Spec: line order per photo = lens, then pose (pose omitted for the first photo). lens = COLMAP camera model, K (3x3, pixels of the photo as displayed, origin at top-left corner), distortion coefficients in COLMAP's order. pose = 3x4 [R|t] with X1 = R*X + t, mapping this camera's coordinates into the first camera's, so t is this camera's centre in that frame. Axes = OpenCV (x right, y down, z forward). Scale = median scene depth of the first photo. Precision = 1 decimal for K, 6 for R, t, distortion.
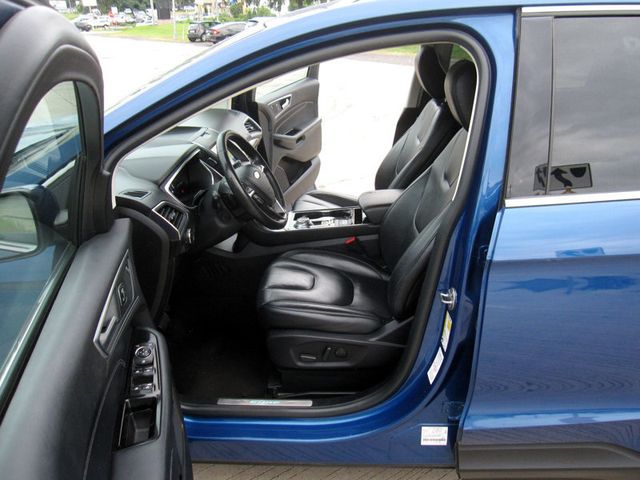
lens RADIAL K [[534.6, 0, 317.2], [0, 534.6, 239.5], [0, 0, 1]] dist [-0.070689, 0.044320]
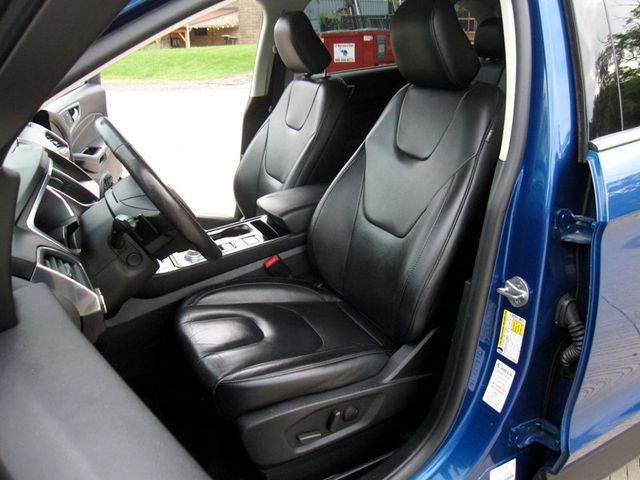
lens RADIAL K [[534.6, 0, 322.2], [0, 534.6, 240.9], [0, 0, 1]] dist [-0.070689, 0.044320]
pose [[0.861554, -0.195047, 0.468702, -0.217454], [0.218100, 0.975913, 0.005216, -0.014516], [-0.458429, 0.097730, 0.883341, 0.312454]]
